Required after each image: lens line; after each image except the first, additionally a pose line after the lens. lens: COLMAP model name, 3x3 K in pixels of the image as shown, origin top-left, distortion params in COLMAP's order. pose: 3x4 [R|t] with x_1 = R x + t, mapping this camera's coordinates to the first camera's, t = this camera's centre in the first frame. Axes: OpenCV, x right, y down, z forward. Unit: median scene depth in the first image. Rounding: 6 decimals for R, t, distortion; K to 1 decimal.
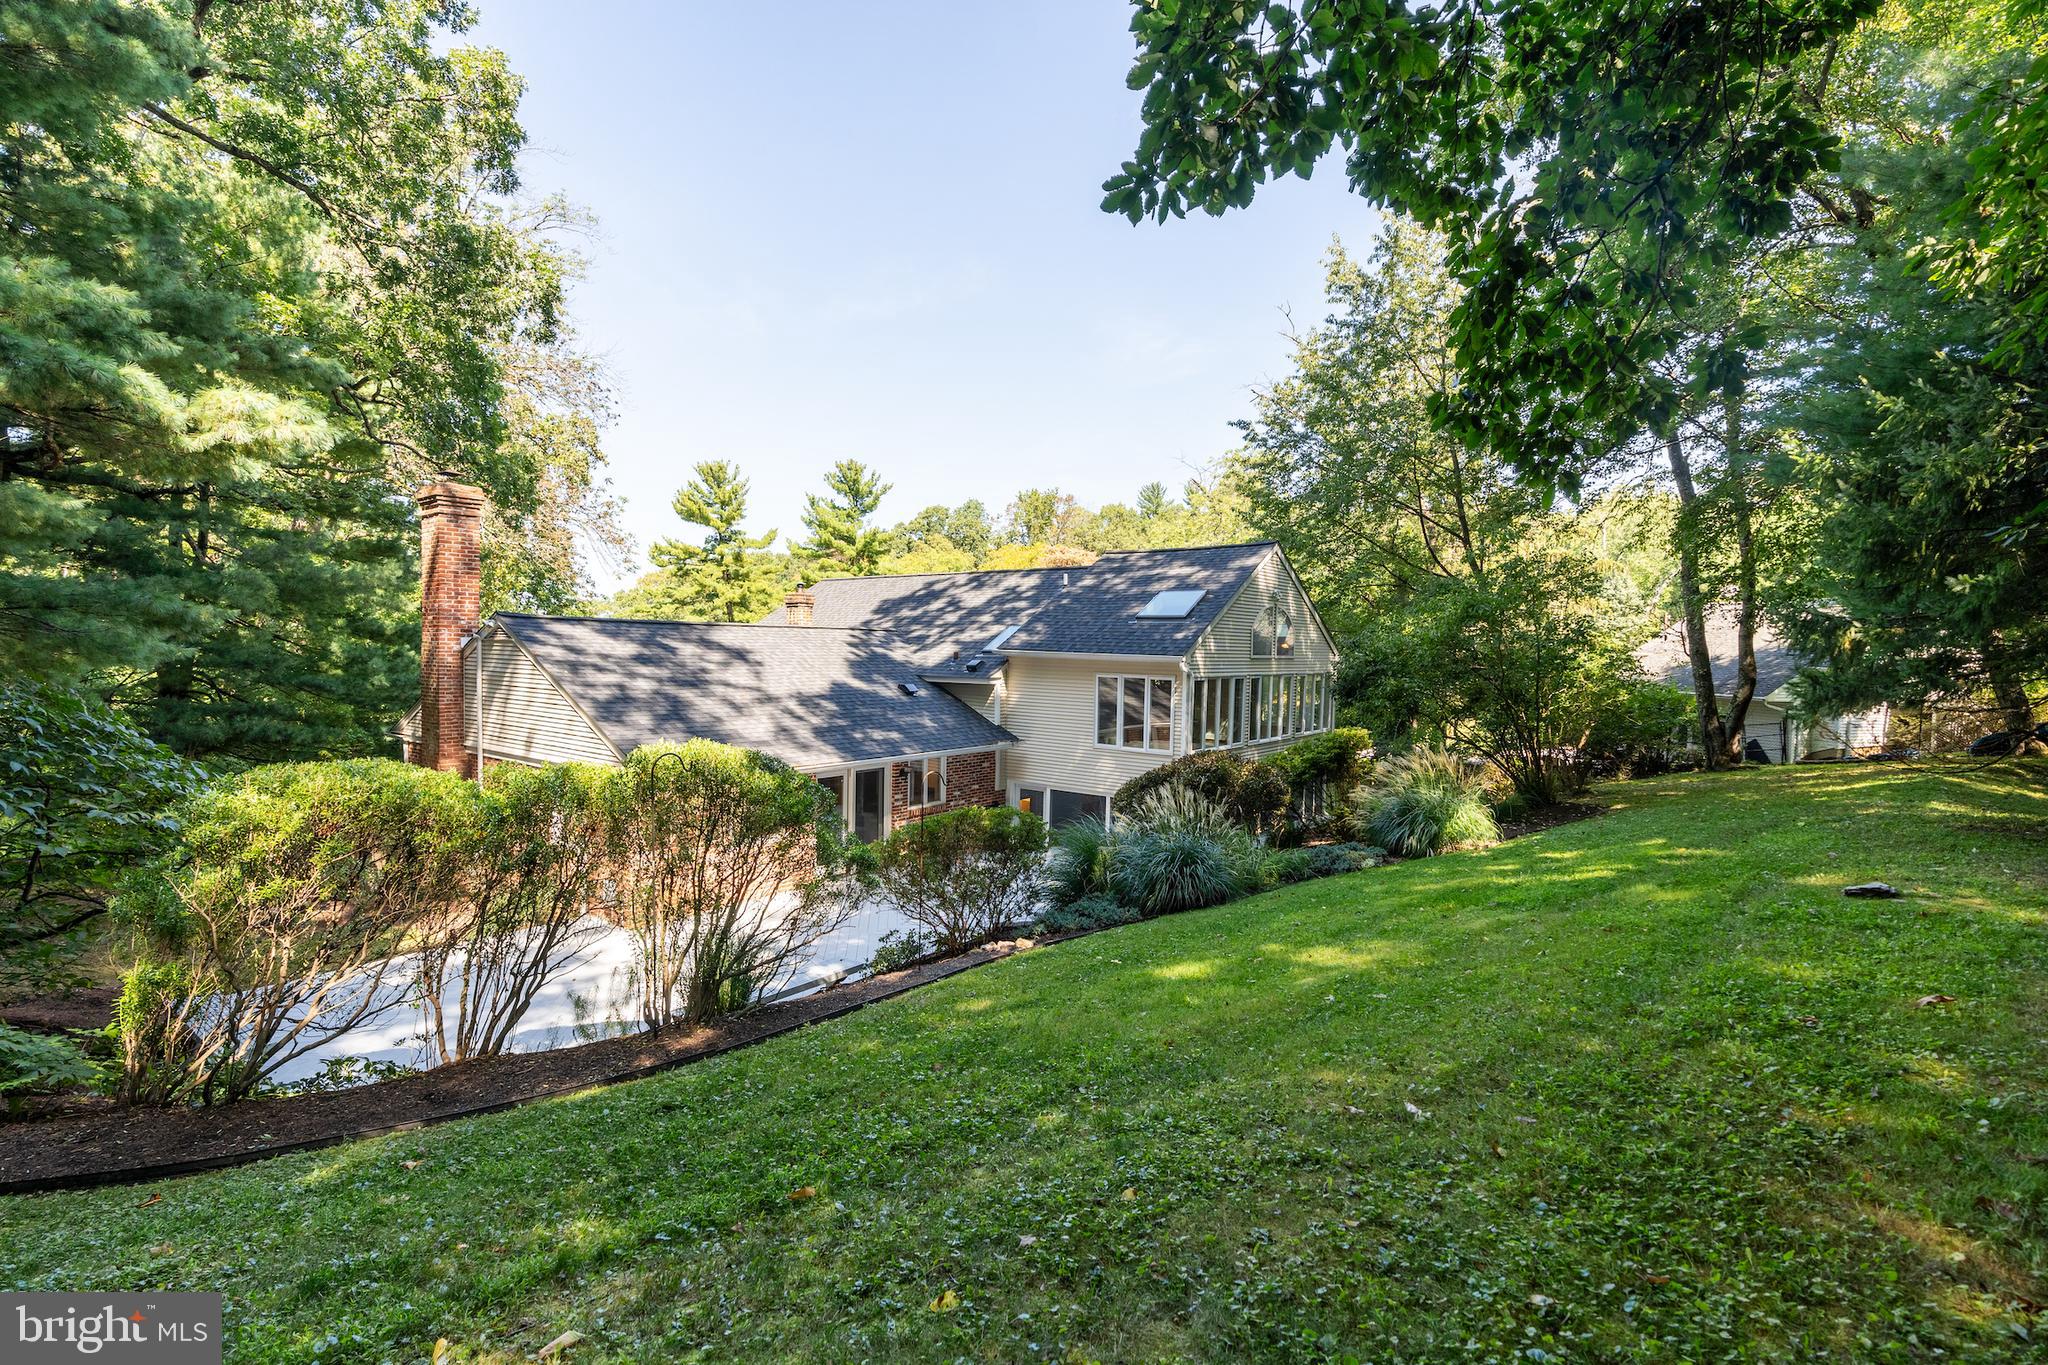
lens RADIAL K [[935.7, 0, 1025.8], [0, 935.7, 681.2], [0, 0, 1]] dist [-0.002809, 0.000294]
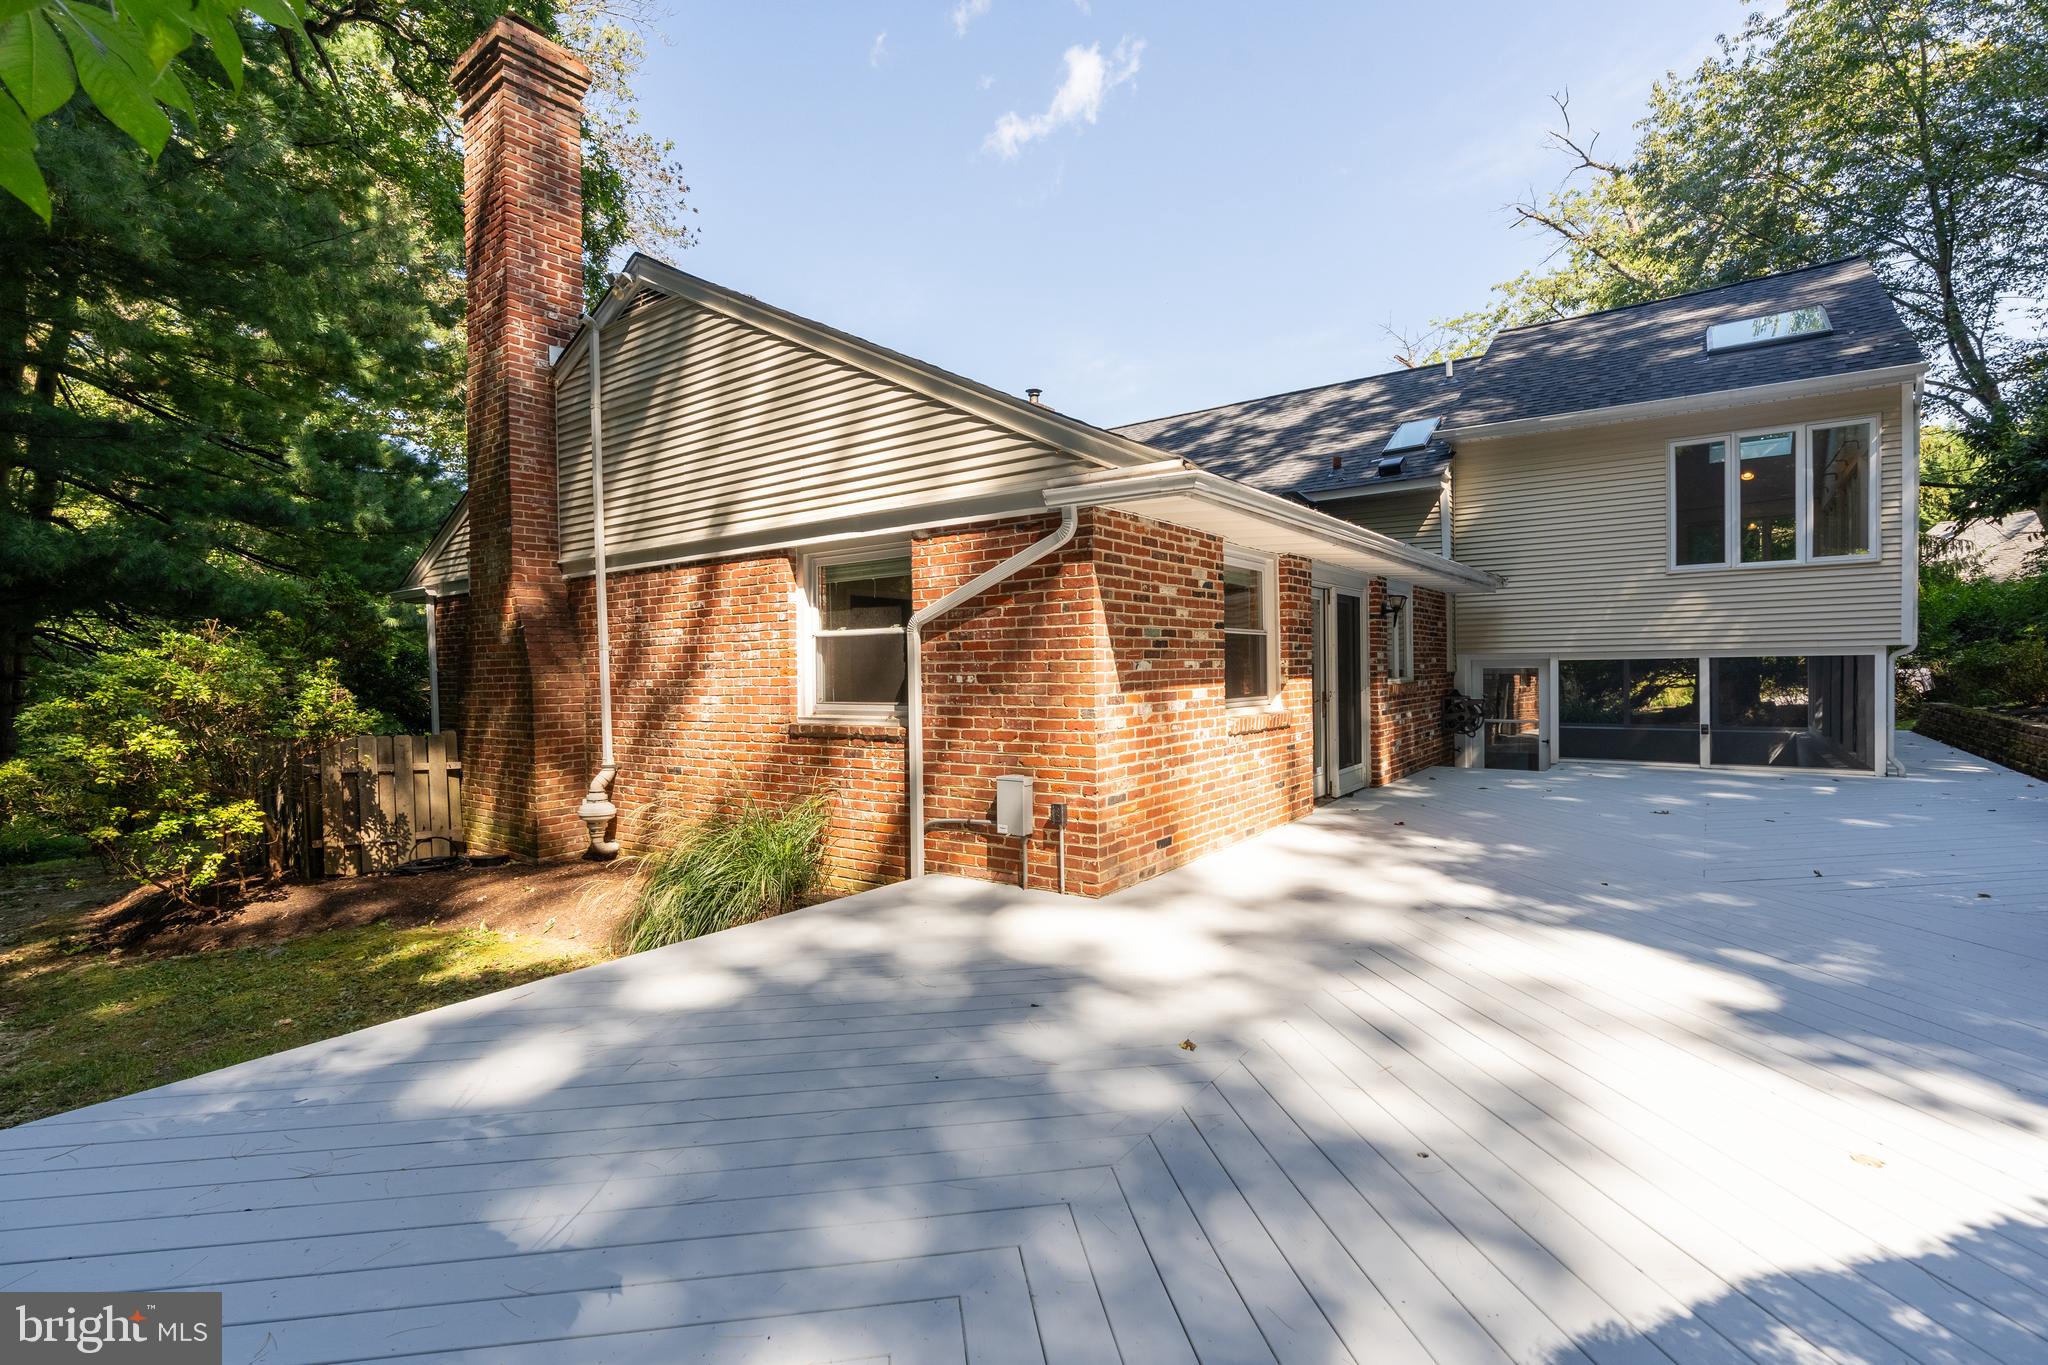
lens RADIAL K [[935.7, 0, 1020.8], [0, 935.7, 687.3], [0, 0, 1]] dist [-0.002809, 0.000294]
pose [[0.999266, -0.033156, 0.019177, -0.332001], [0.033572, 0.999198, -0.021808, 0.139646], [-0.018438, 0.022435, 0.999578, 0.452143]]
